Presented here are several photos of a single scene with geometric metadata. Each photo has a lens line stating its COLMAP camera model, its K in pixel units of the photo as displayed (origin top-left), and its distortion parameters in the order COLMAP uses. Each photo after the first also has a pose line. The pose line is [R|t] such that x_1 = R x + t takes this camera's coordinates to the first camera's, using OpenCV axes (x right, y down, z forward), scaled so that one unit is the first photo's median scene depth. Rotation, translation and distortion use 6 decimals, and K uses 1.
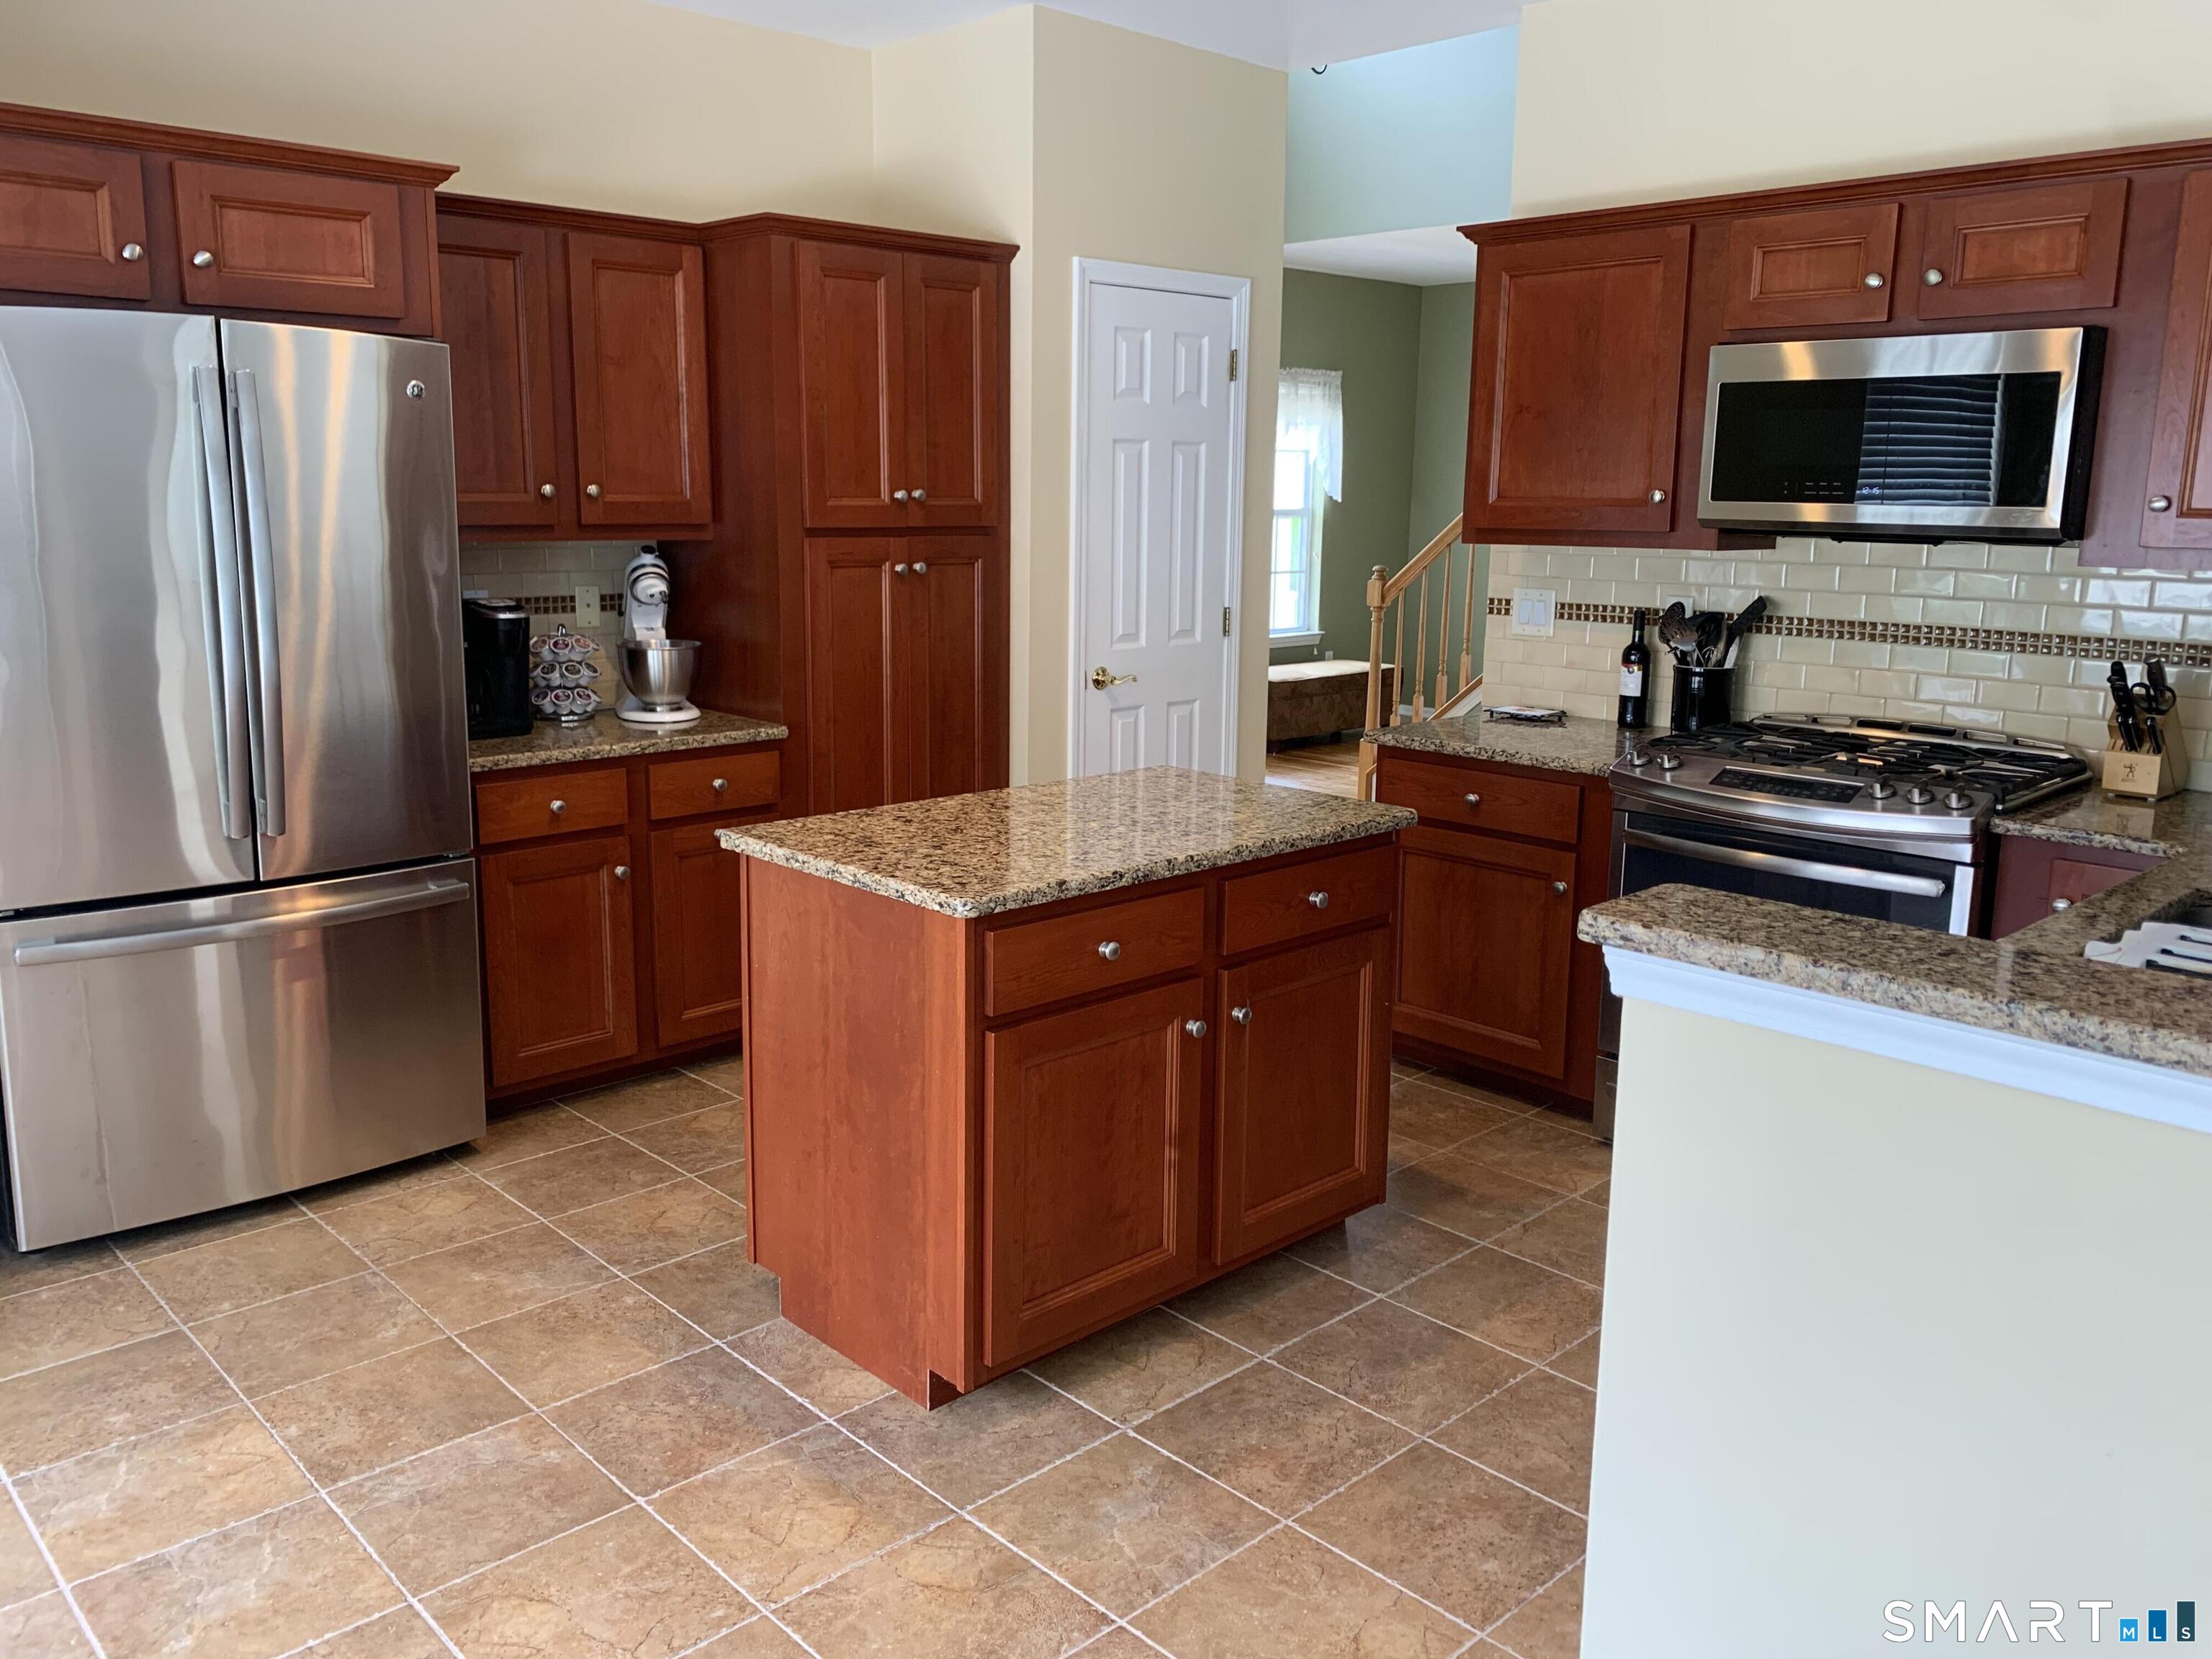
lens RADIAL K [[1708.7, 0, 1083.8], [0, 1708.7, 812.2], [0, 0, 1]] dist [0.036164, -0.034073]
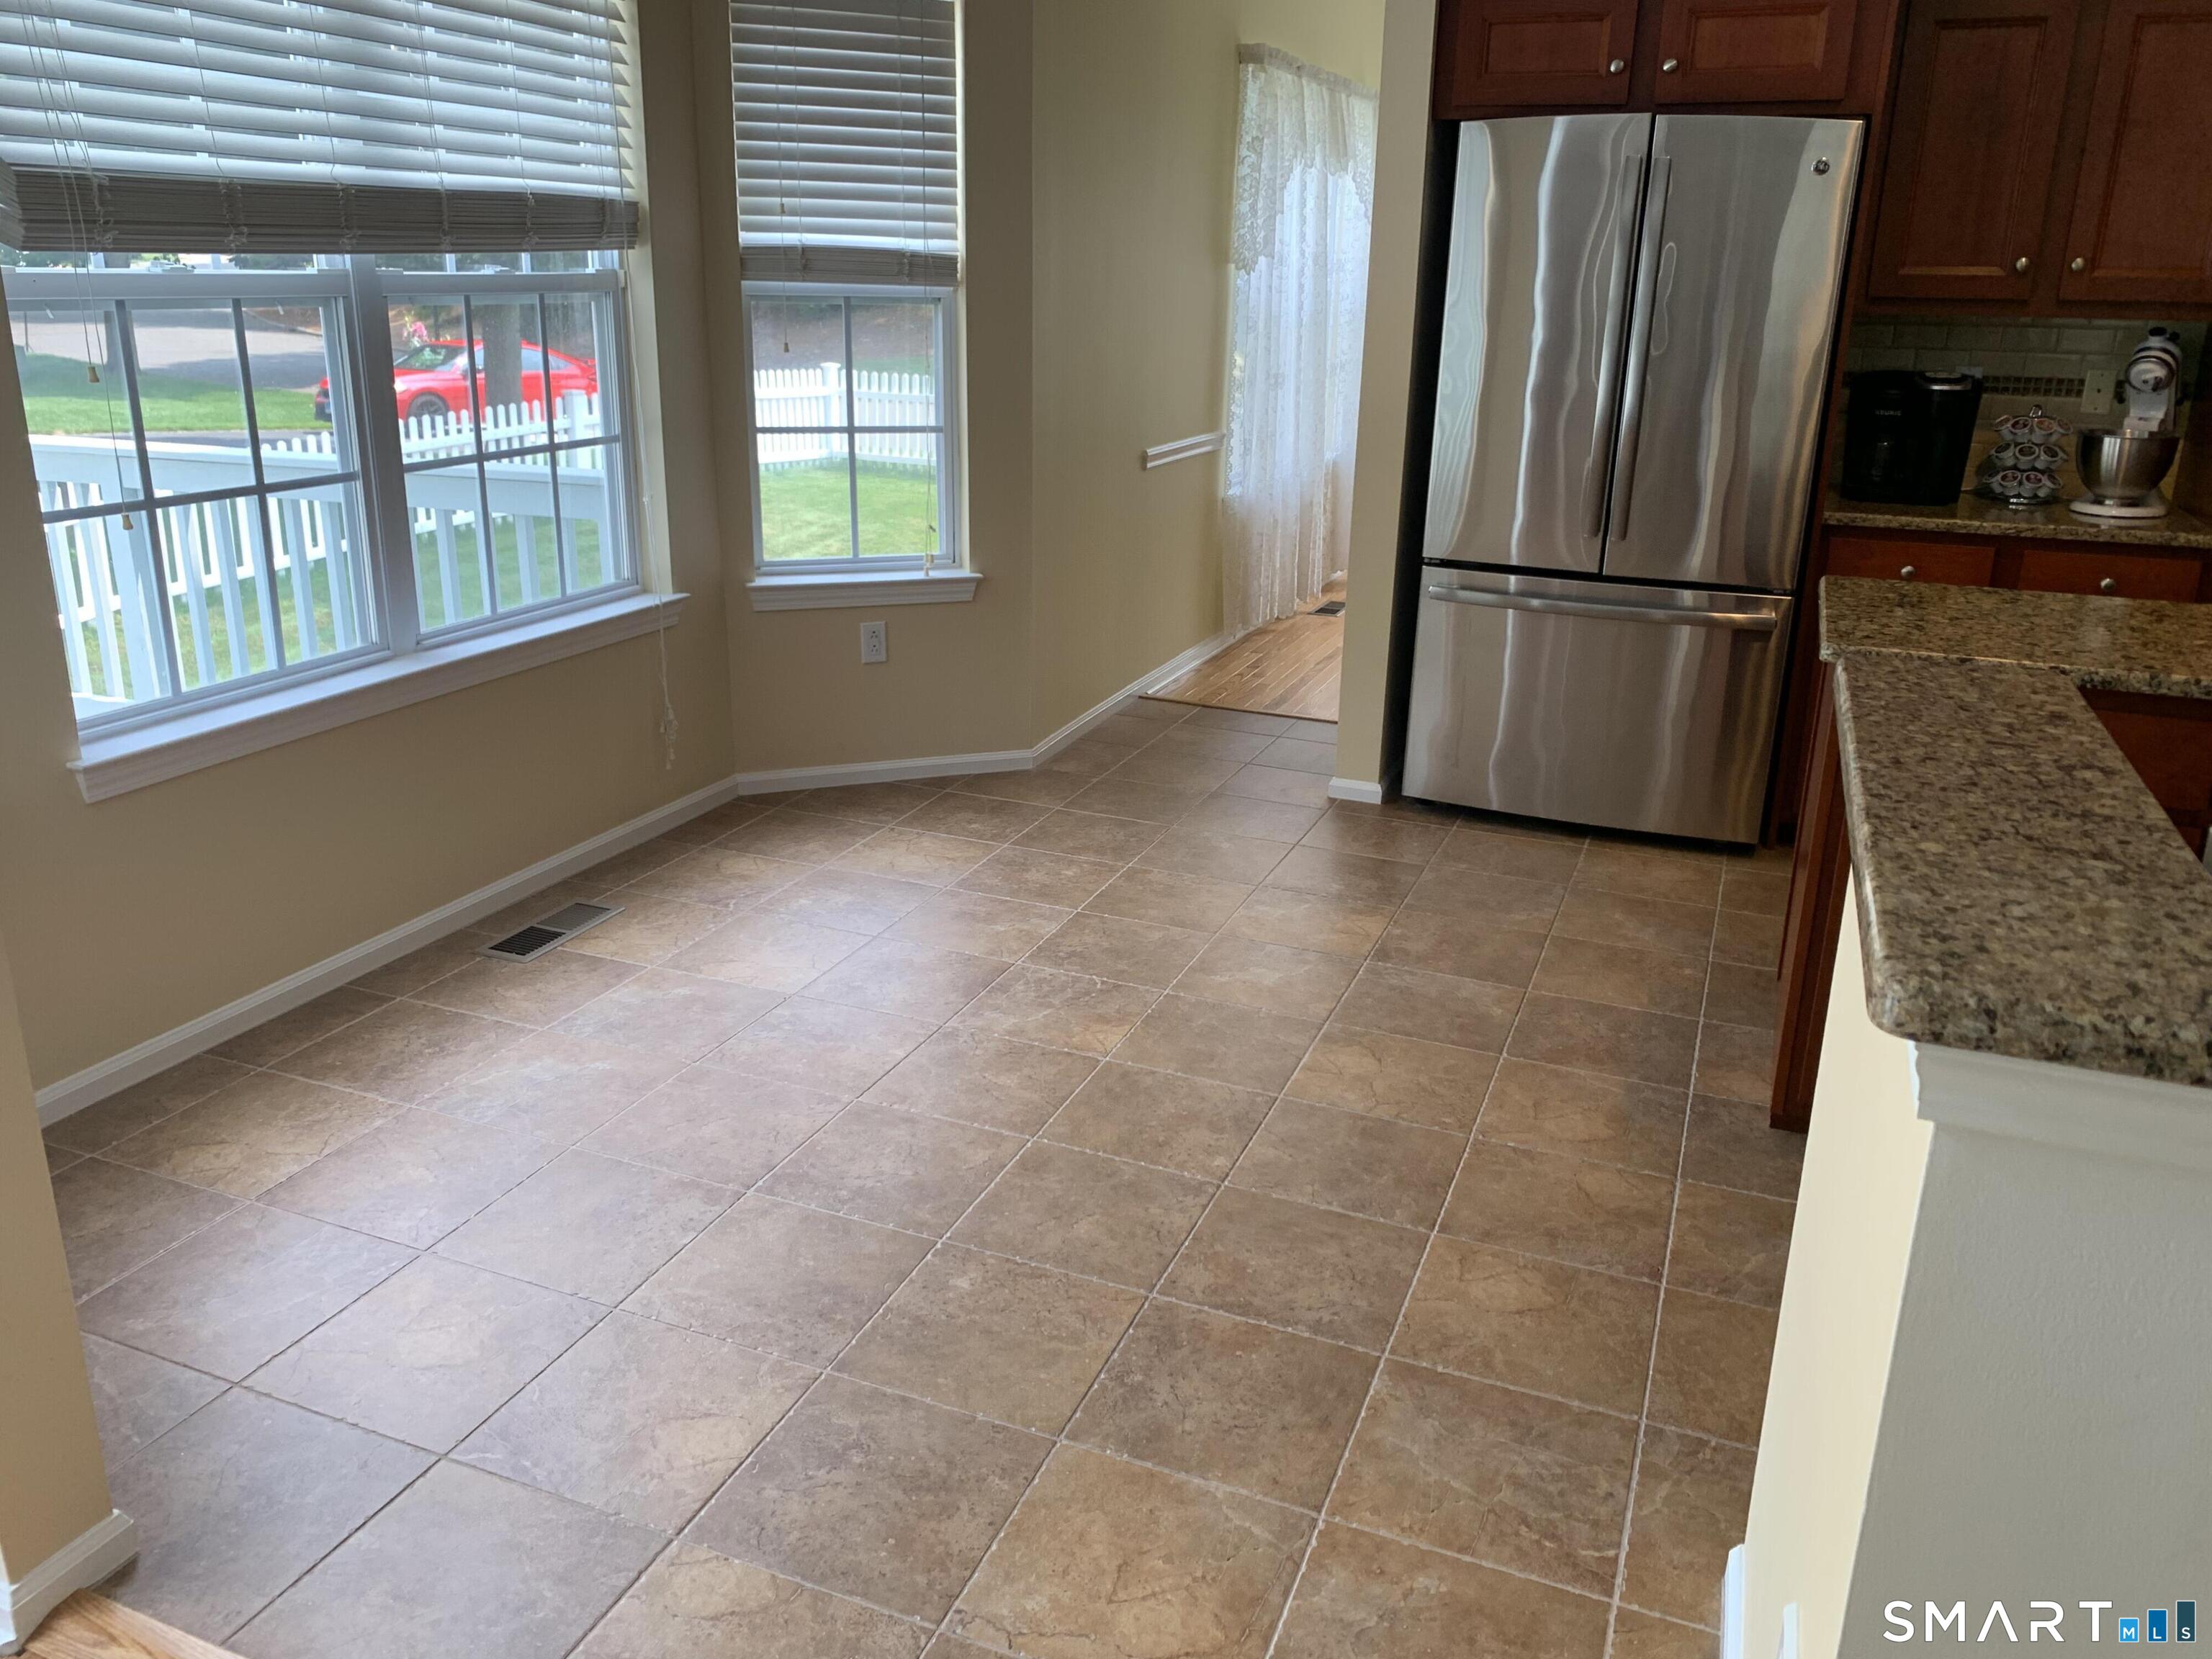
lens RADIAL K [[1708.7, 0, 1105.9], [0, 1708.7, 810.0], [0, 0, 1]] dist [0.036164, -0.034073]
pose [[0.430819, 0.272337, -0.860365, 0.471107], [-0.186040, 0.959702, 0.210623, 0.007056], [0.883054, 0.069322, 0.464123, 0.093176]]
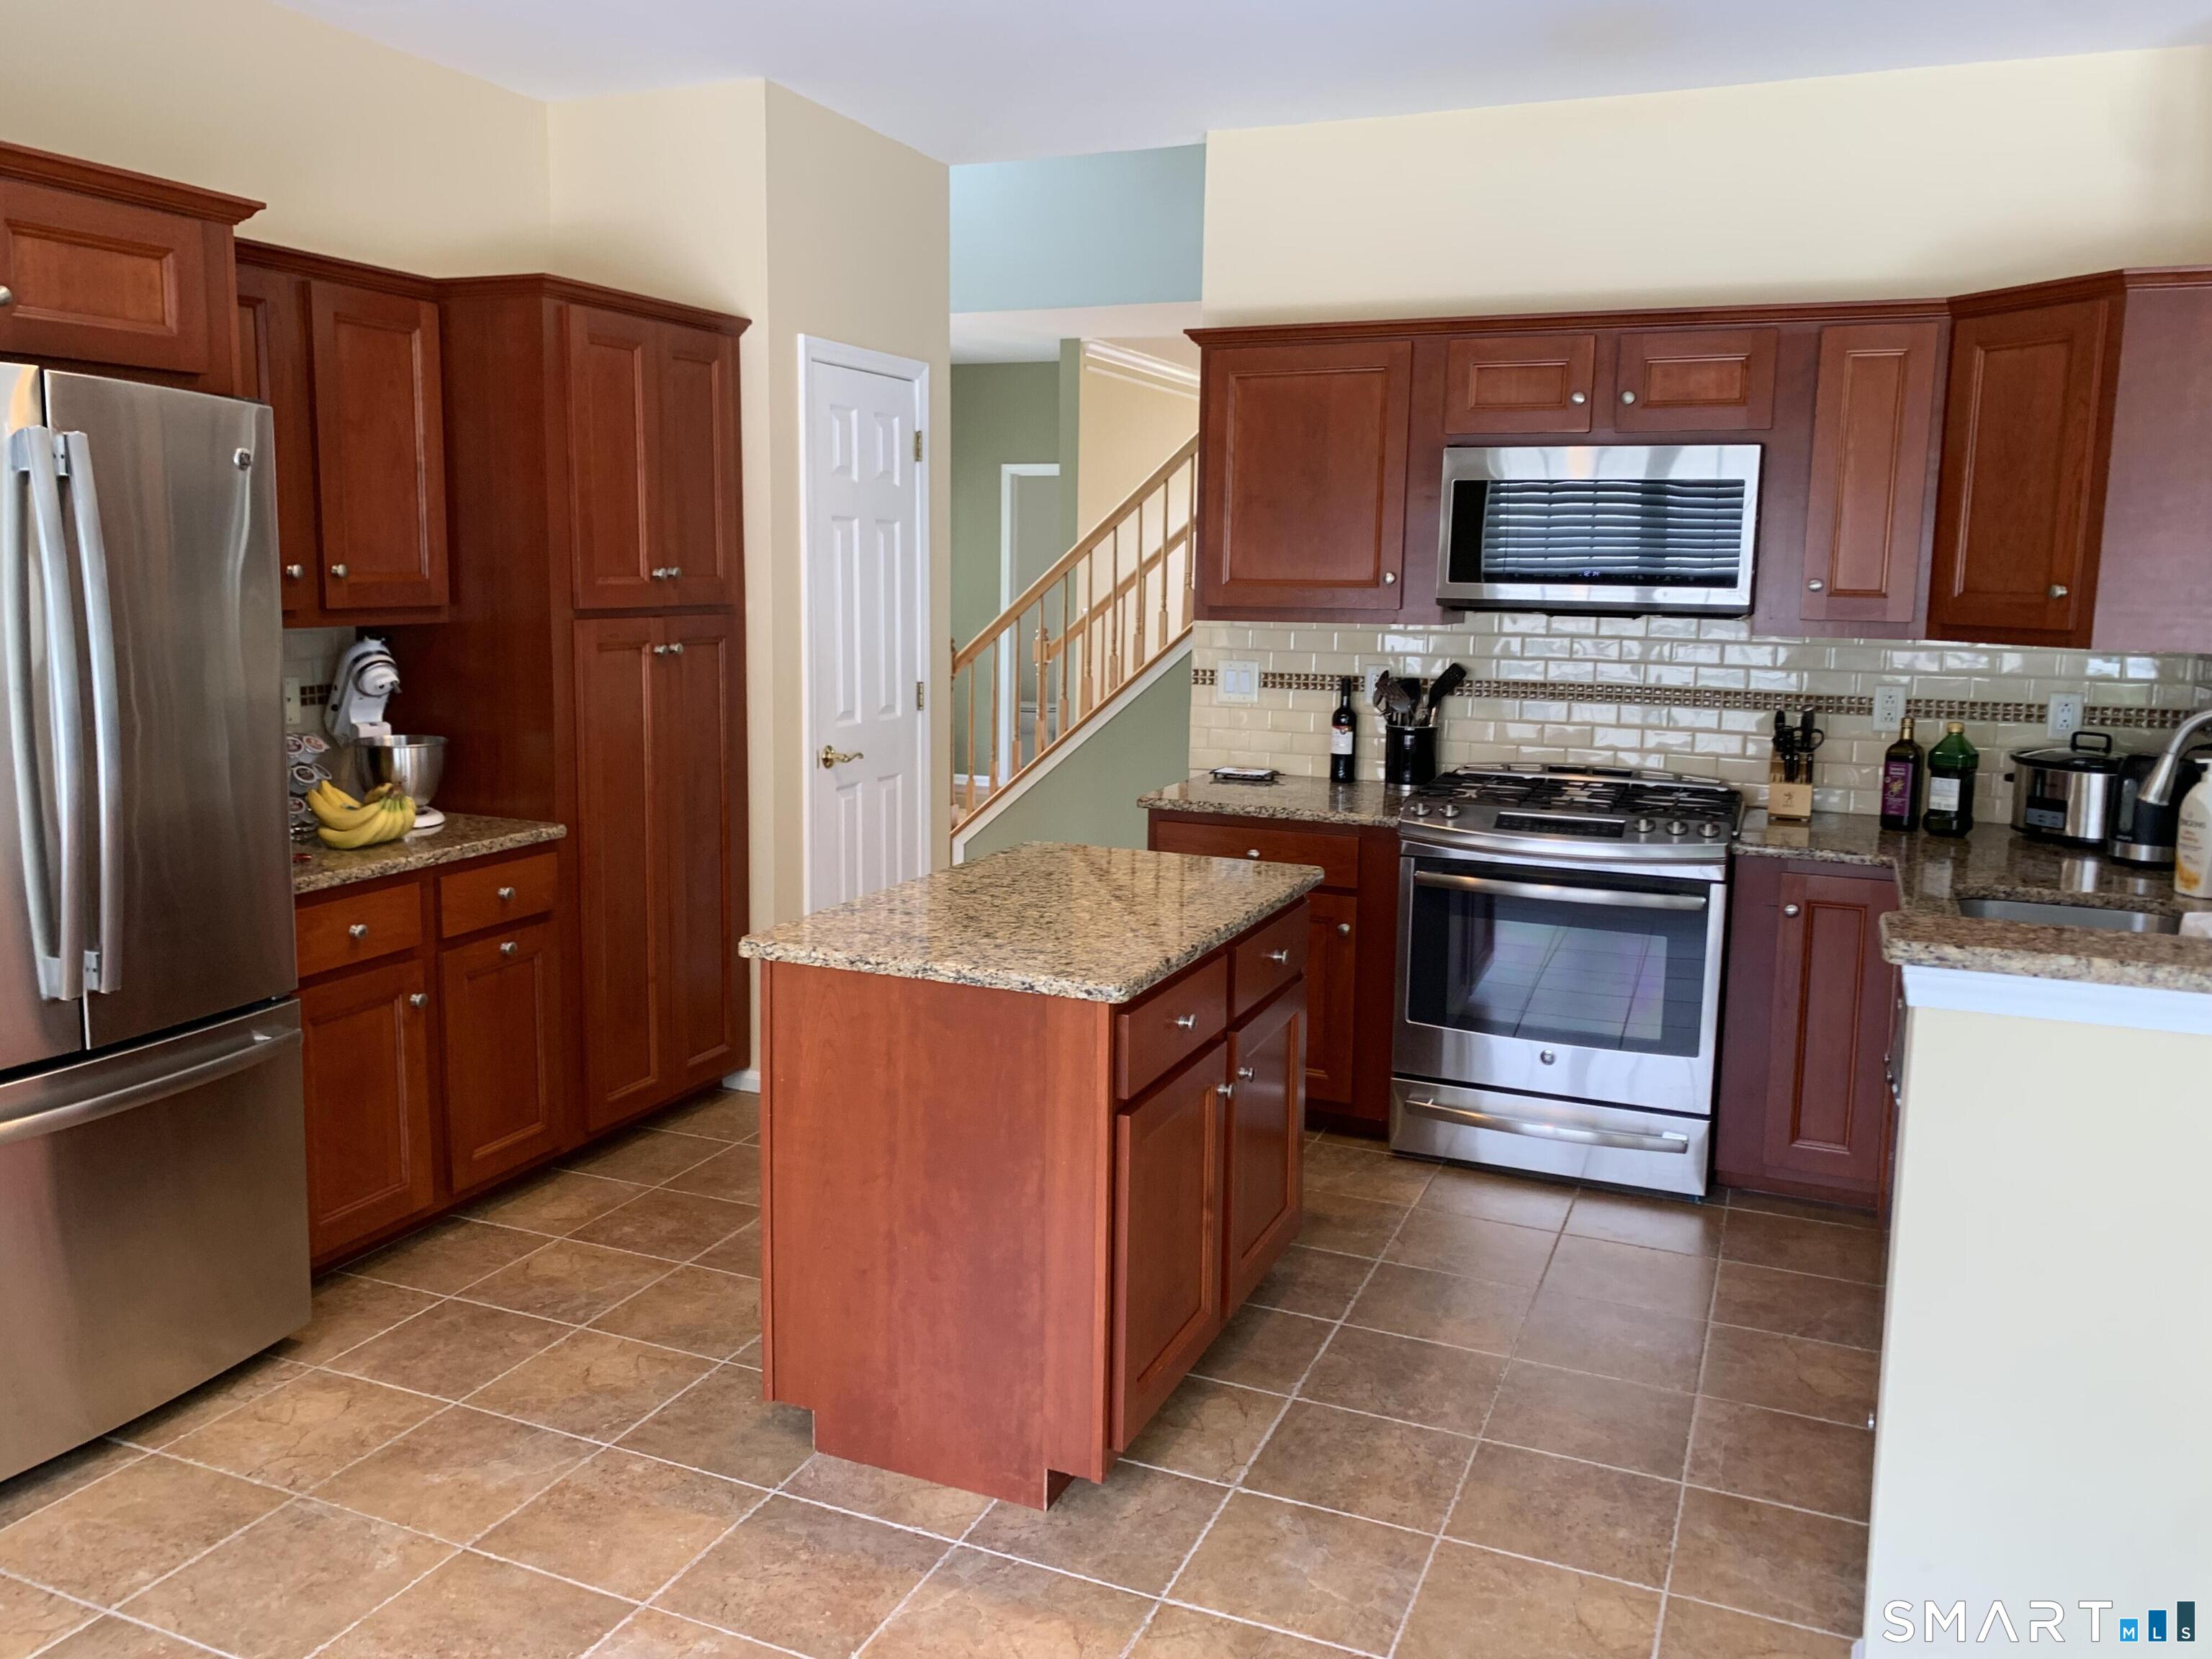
lens RADIAL K [[1708.7, 0, 1069.9], [0, 1708.7, 815.2], [0, 0, 1]] dist [0.036164, -0.034073]
pose [[0.919616, -0.055378, 0.388895, -0.341149], [0.068833, 0.997413, -0.020741, -0.021130], [-0.386740, 0.045842, 0.921049, 0.055523]]
